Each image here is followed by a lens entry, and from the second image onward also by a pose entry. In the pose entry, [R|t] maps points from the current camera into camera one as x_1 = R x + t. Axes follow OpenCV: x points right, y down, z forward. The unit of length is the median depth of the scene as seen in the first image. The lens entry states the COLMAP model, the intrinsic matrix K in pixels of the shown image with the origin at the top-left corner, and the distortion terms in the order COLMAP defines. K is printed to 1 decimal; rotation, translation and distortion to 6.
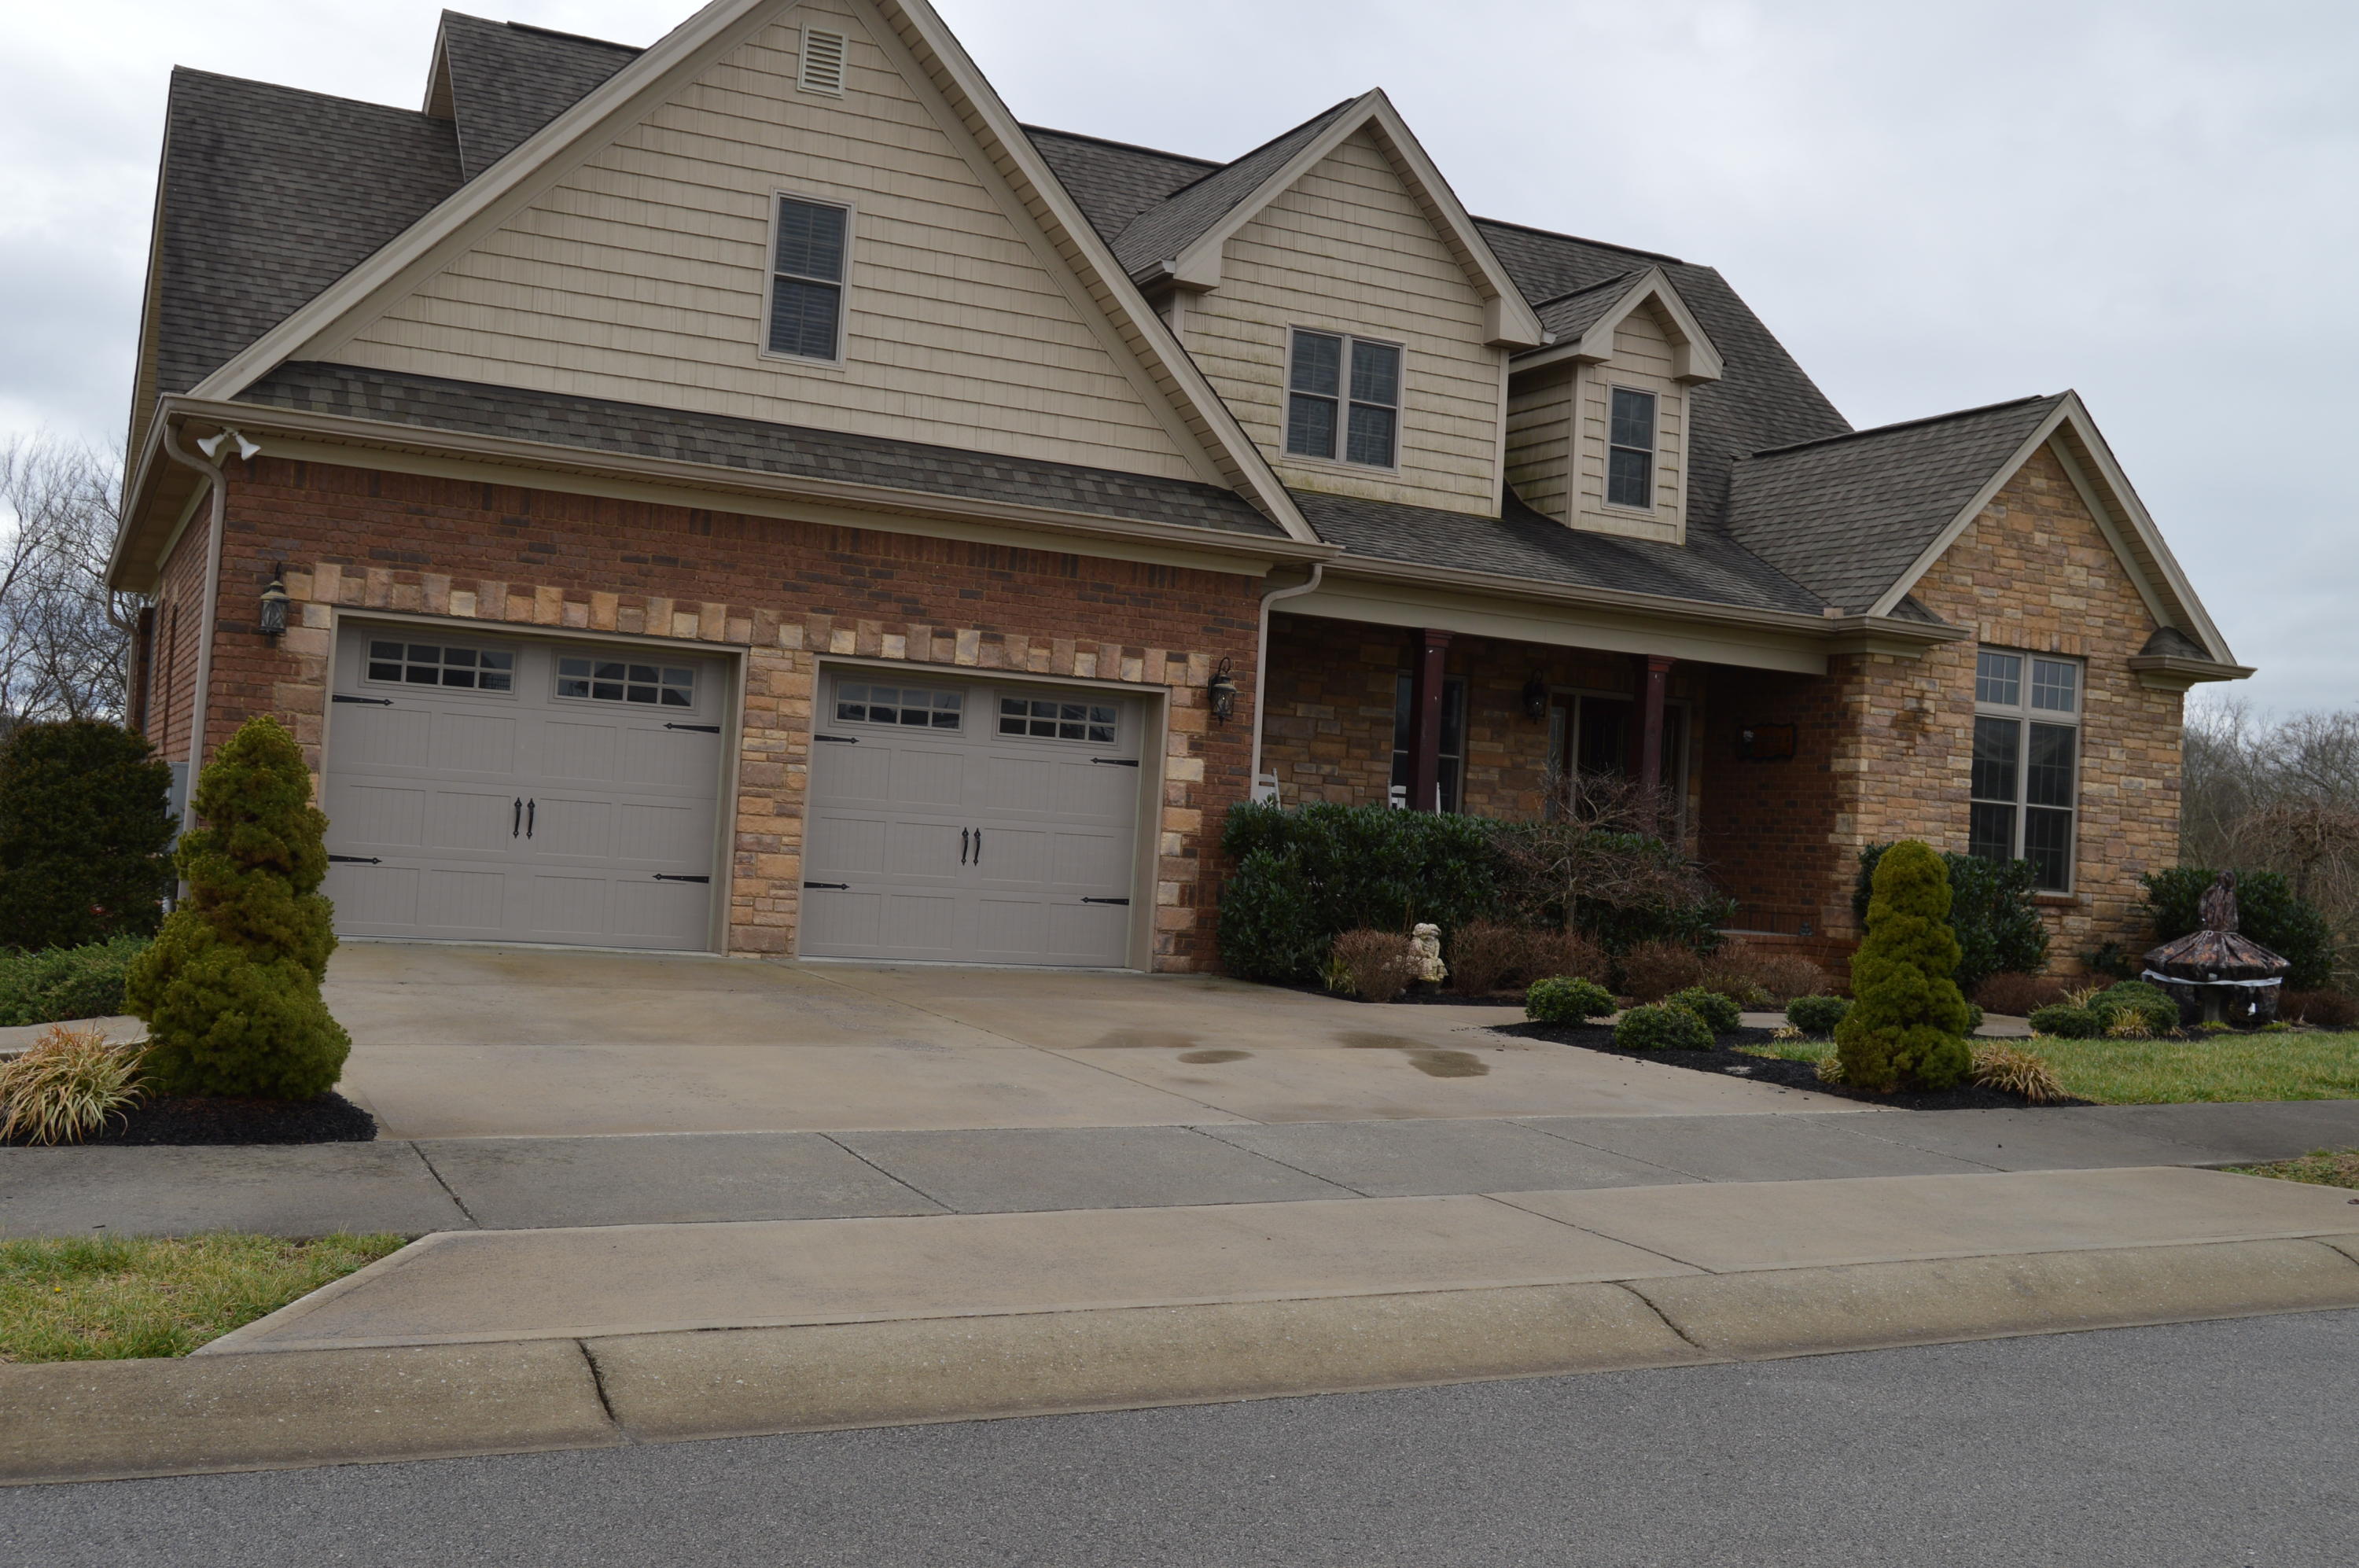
lens RADIAL K [[2407.1, 0, 1180.6], [0, 2407.1, 786.9], [0, 0, 1]] dist [-0.058854, 0.000000]
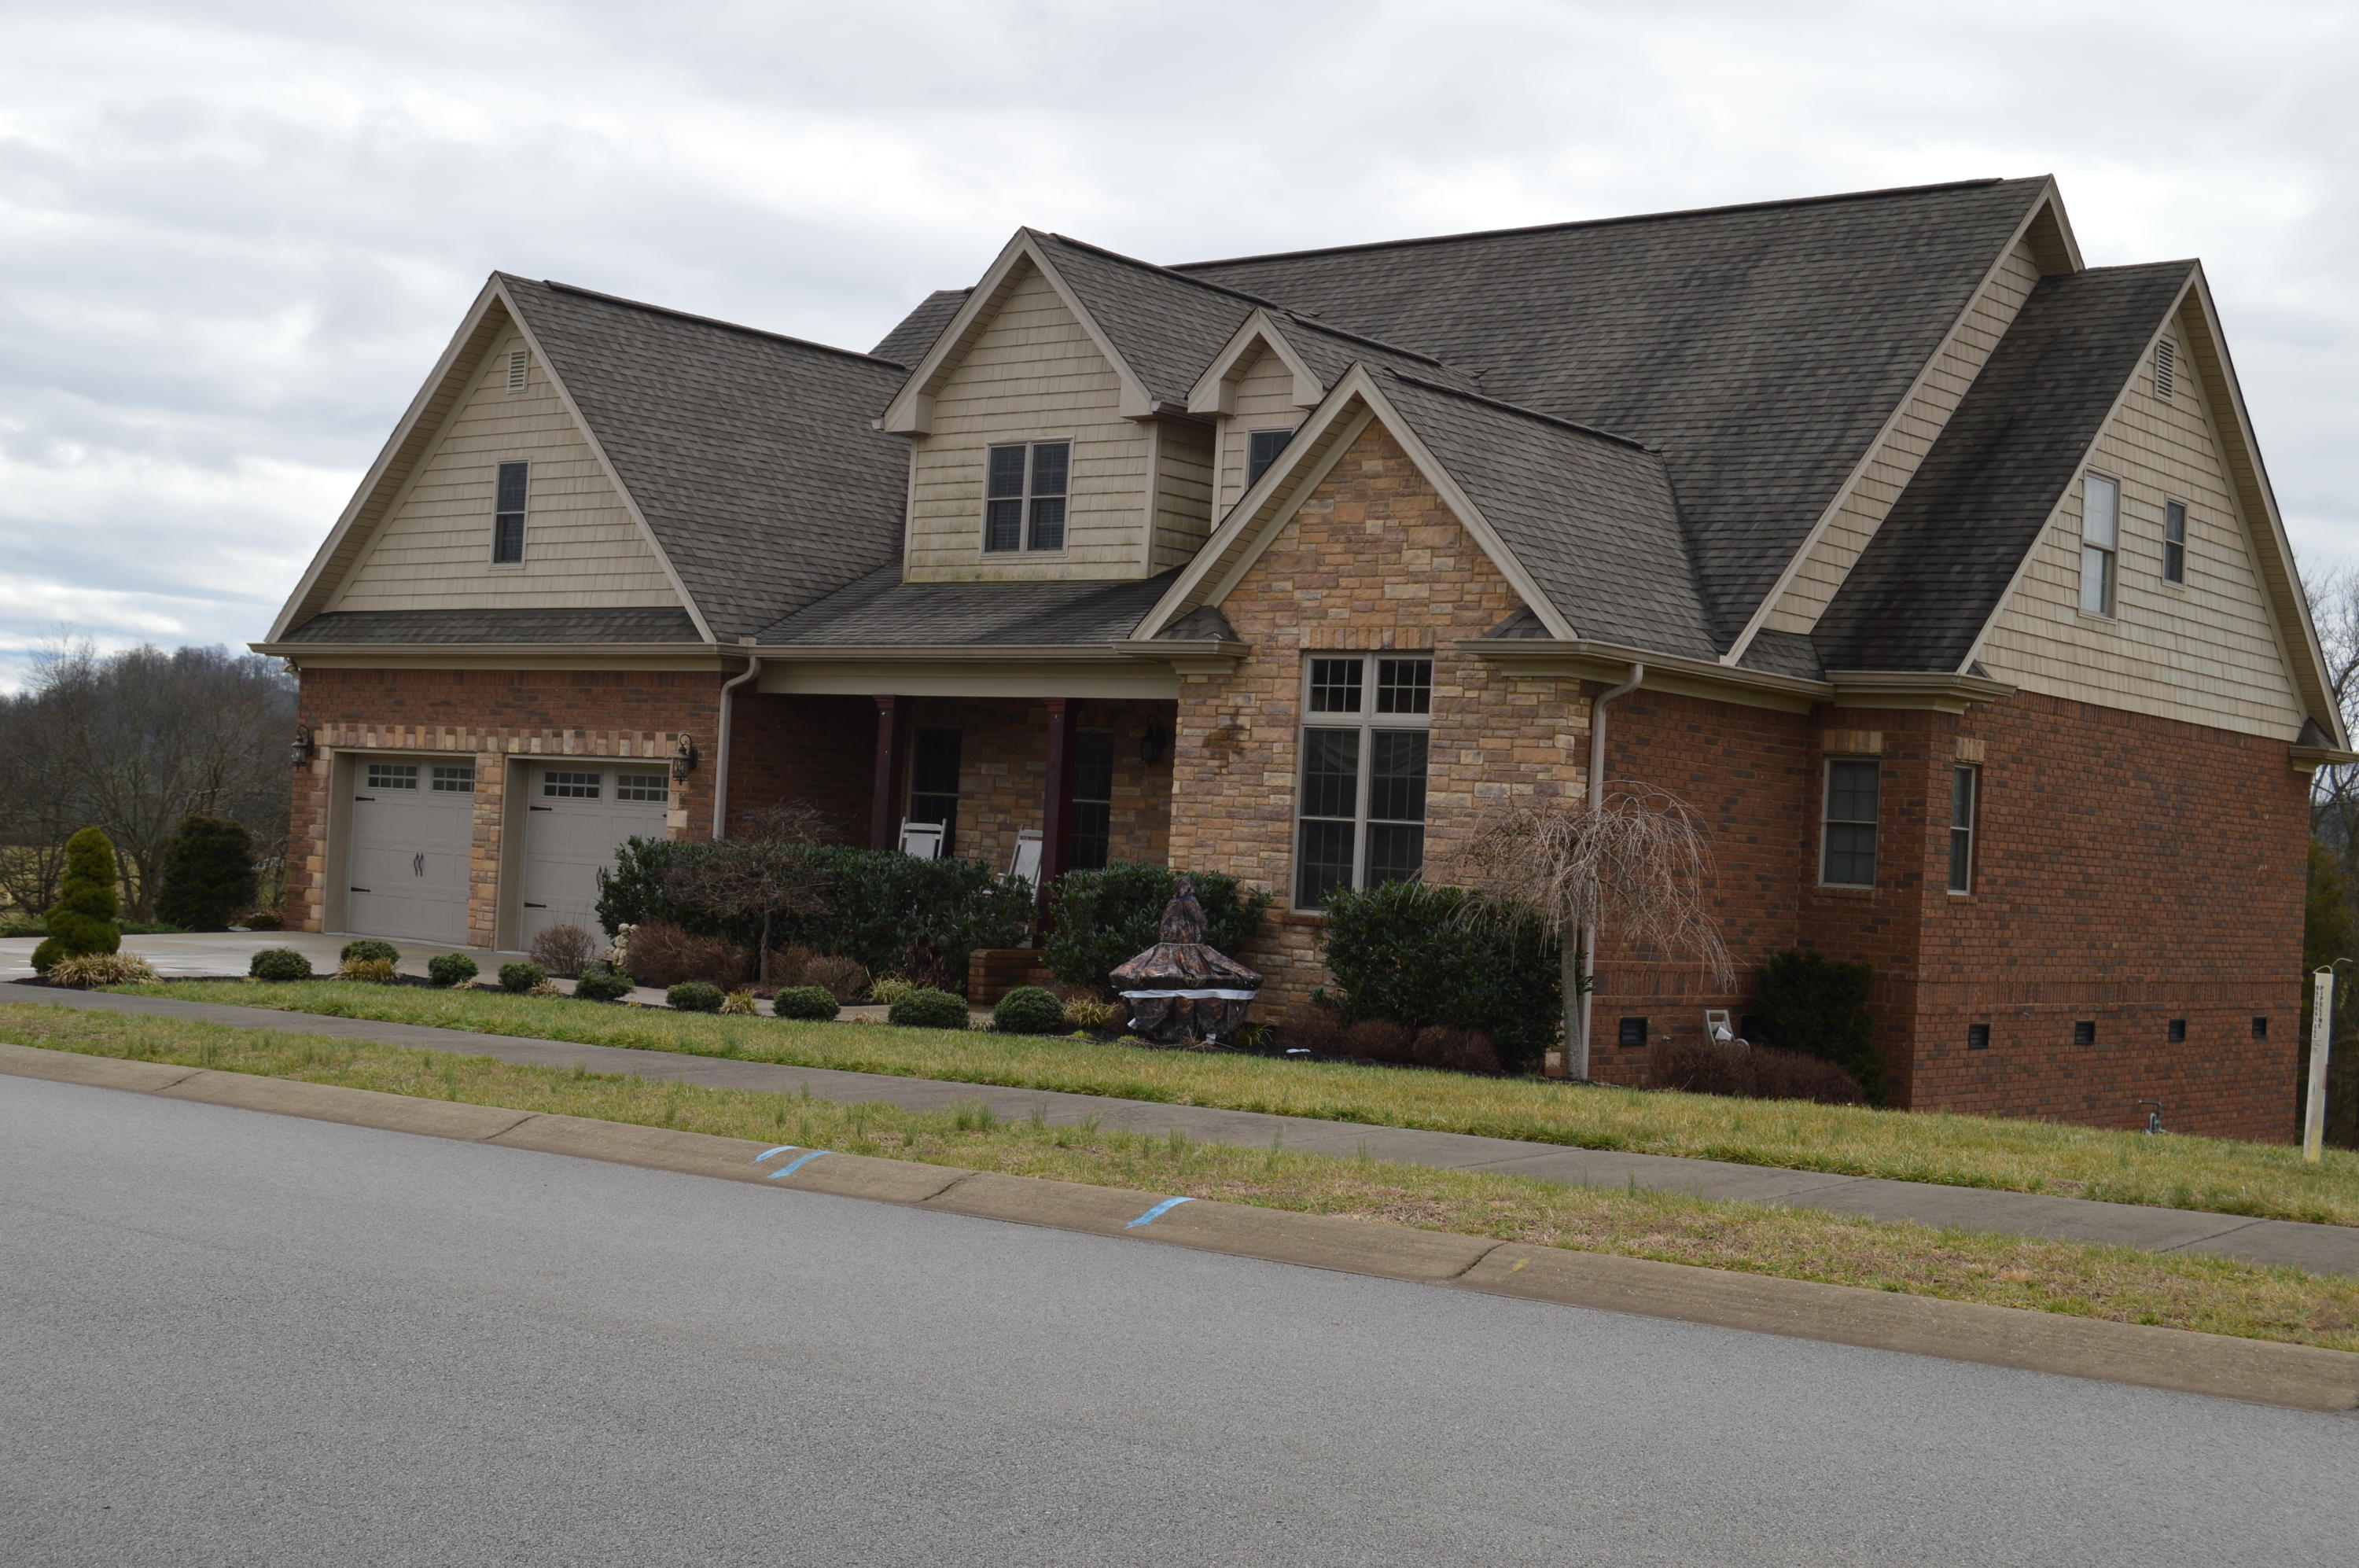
lens RADIAL K [[3016.3, 0, 1181.1], [0, 3016.3, 782.2], [0, 0, 1]] dist [0.020703, 0.000000]
pose [[0.395114, -0.060121, -0.916662, 1.416393], [-0.003537, 0.997749, -0.066964, 0.071857], [0.918625, 0.029701, 0.394012, 0.499476]]
